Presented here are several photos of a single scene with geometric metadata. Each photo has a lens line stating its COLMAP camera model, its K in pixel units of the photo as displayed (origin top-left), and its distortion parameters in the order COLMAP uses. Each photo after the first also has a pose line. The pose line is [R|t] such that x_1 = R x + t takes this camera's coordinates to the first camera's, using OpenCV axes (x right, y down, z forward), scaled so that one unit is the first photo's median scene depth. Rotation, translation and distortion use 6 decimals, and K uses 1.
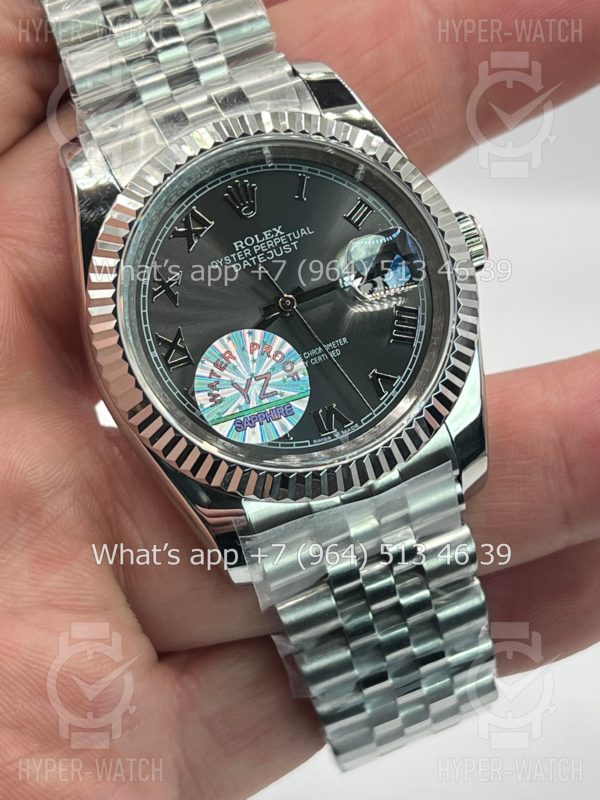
lens RADIAL K [[1856.1, 0, 294.5], [0, 1856.1, 414.7], [0, 0, 1]] dist [0.195262, 0.000000]
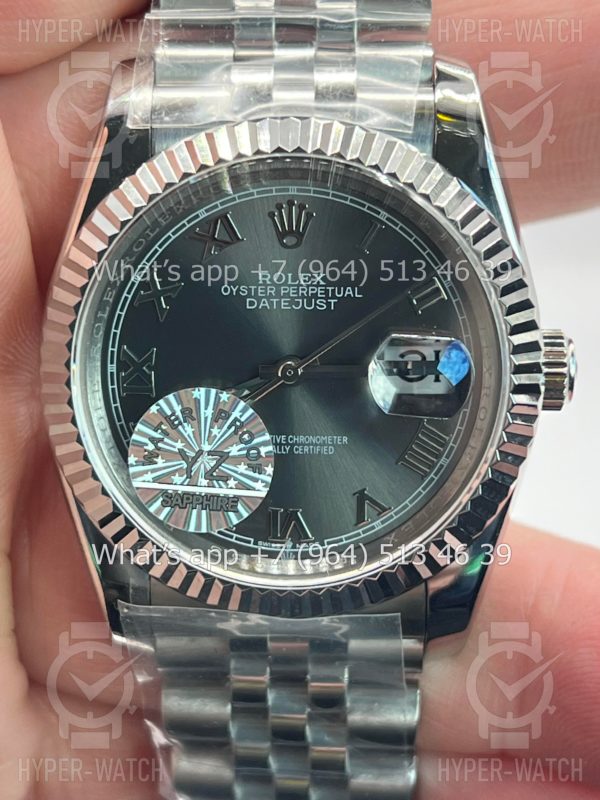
lens RADIAL K [[1856.1, 0, 300.0], [0, 1856.1, 399.4], [0, 0, 1]] dist [0.195262, 0.000000]
pose [[0.910244, 0.394758, -0.124984, 0.101709], [-0.363208, 0.906134, 0.216797, -0.220093], [0.198835, -0.151943, 0.968183, 0.238268]]
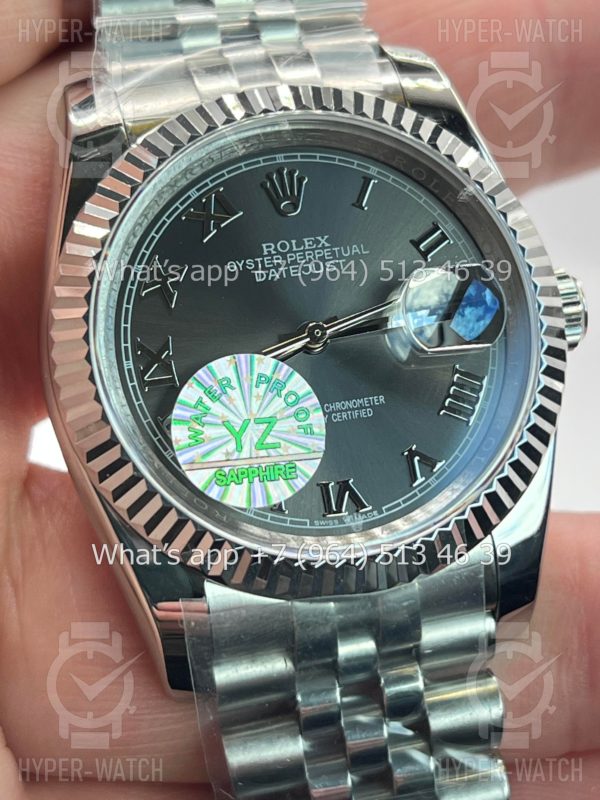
lens RADIAL K [[1856.1, 0, 298.0], [0, 1856.1, 396.6], [0, 0, 1]] dist [0.195262, 0.000000]
pose [[0.980367, 0.197036, -0.007552, -0.000632], [-0.196849, 0.975778, -0.095436, 0.037567], [-0.011435, 0.095048, 0.995407, 0.253447]]
